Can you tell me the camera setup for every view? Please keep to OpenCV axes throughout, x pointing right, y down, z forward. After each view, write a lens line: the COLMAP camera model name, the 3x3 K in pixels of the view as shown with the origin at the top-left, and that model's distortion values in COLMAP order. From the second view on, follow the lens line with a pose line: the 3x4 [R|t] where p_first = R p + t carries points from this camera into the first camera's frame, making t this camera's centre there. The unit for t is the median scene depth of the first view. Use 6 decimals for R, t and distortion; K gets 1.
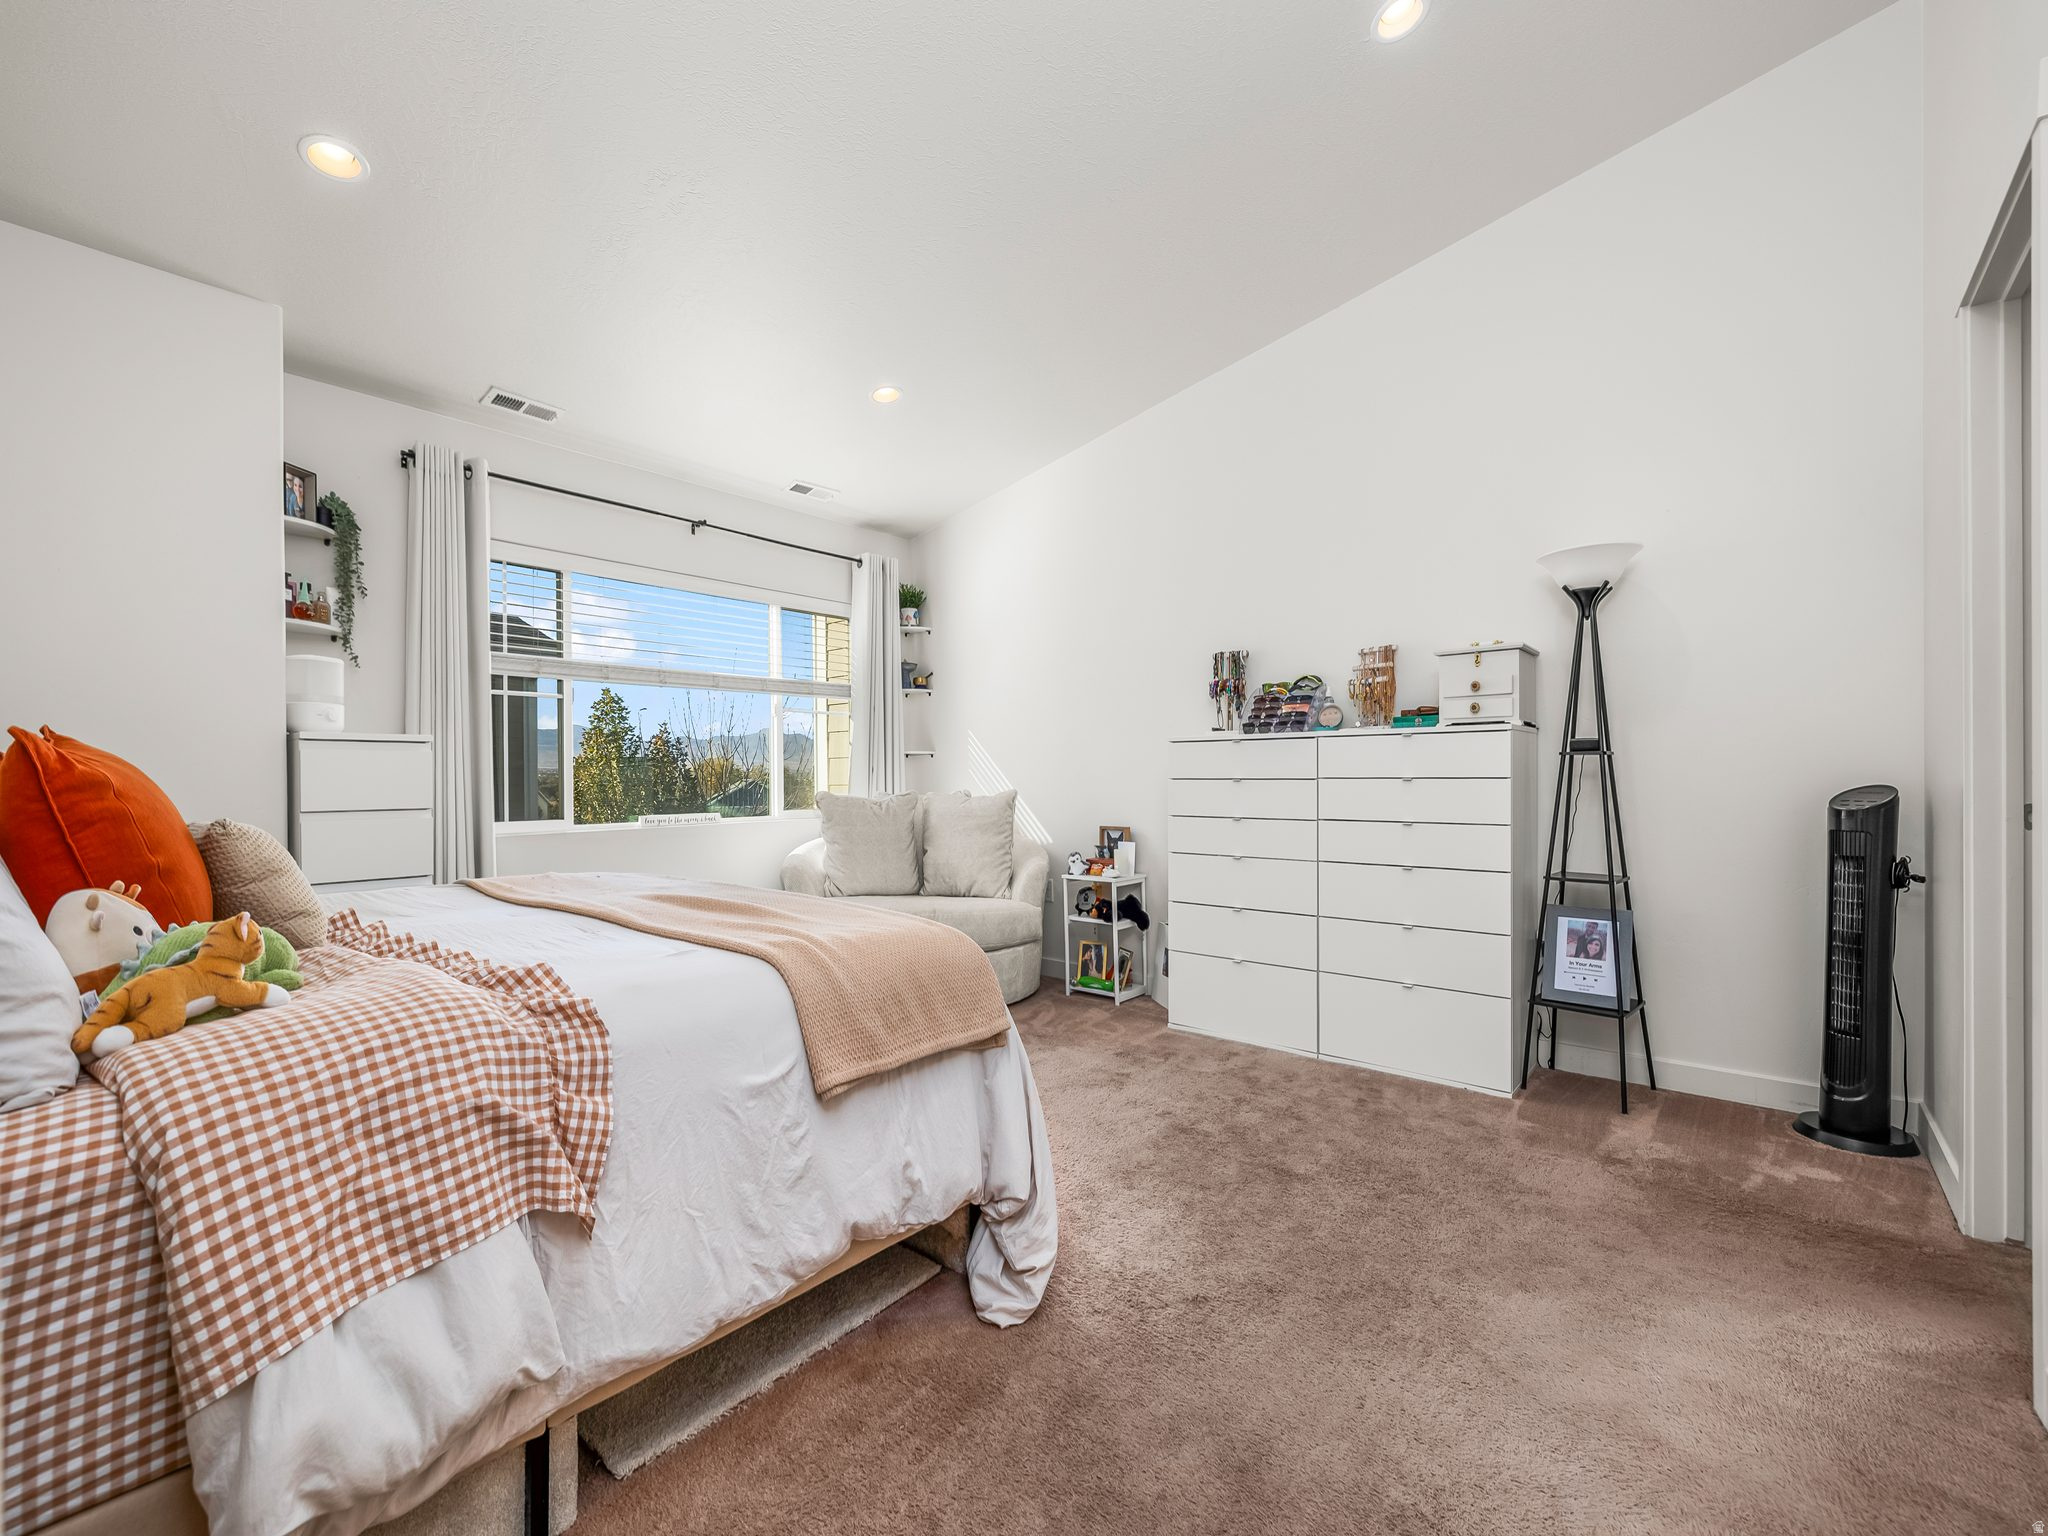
lens RADIAL K [[855.1, 0, 1020.8], [0, 855.1, 780.3], [0, 0, 1]] dist [0.000147, -0.000081]
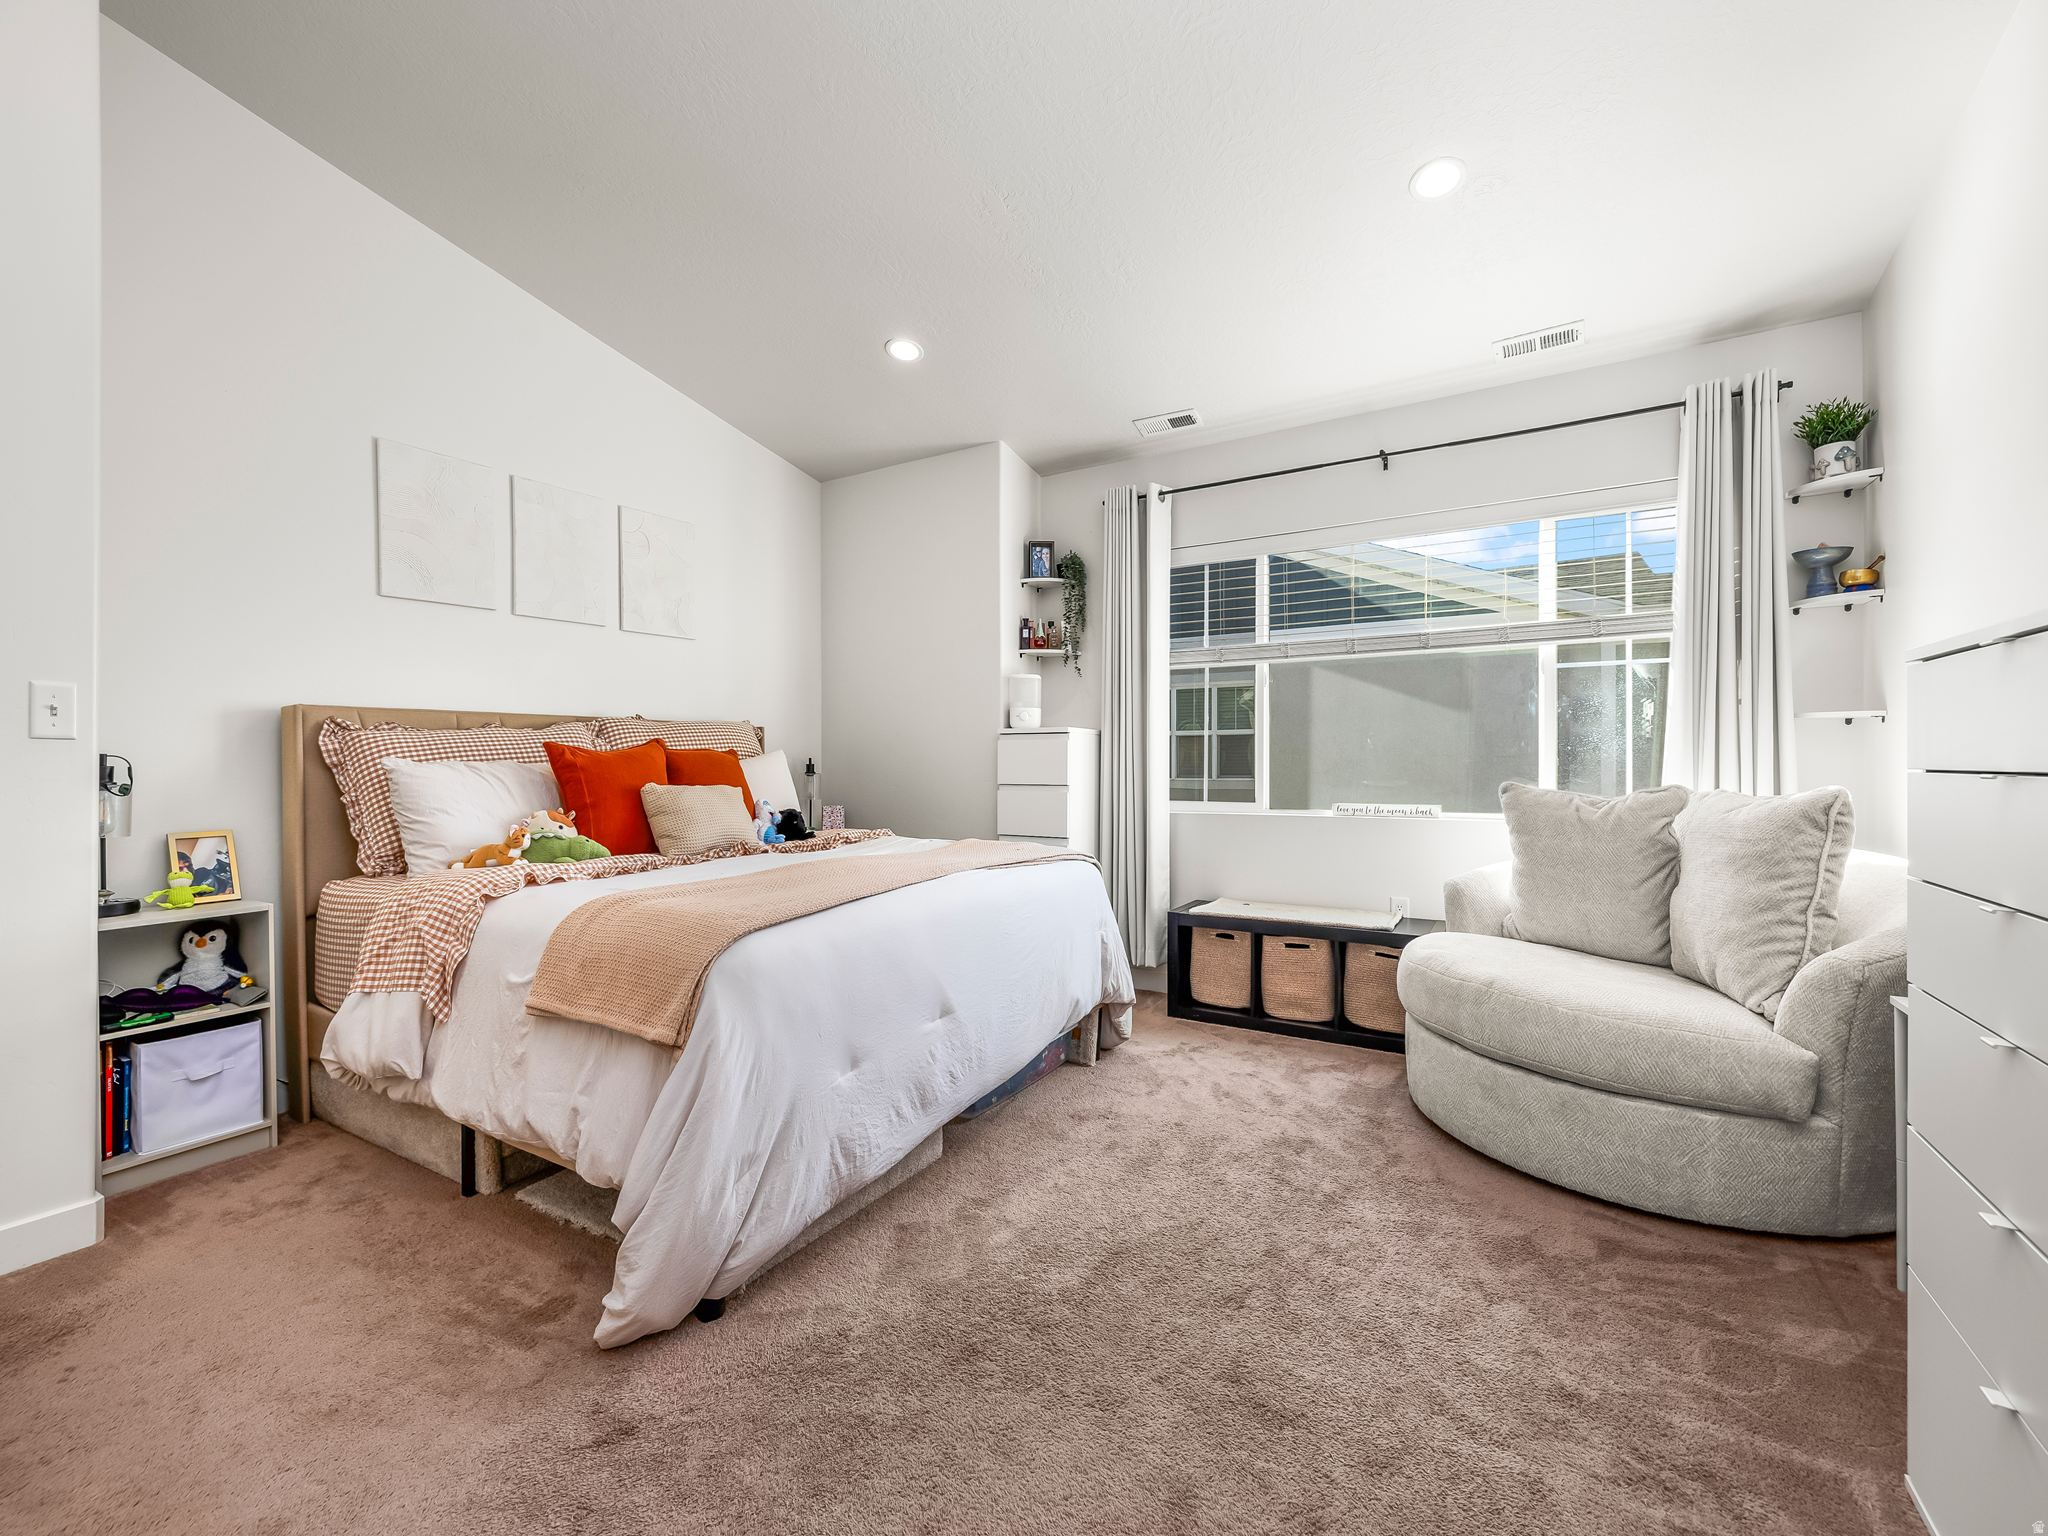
lens RADIAL K [[883.4, 0, 1015.6], [0, 883.4, 746.1], [0, 0, 1]] dist [0.003022, -0.000356]
pose [[0.164256, -0.012086, -0.986344, 0.438256], [-0.000881, 0.999923, -0.012399, -0.007160], [0.986417, 0.002906, 0.164233, 0.537512]]
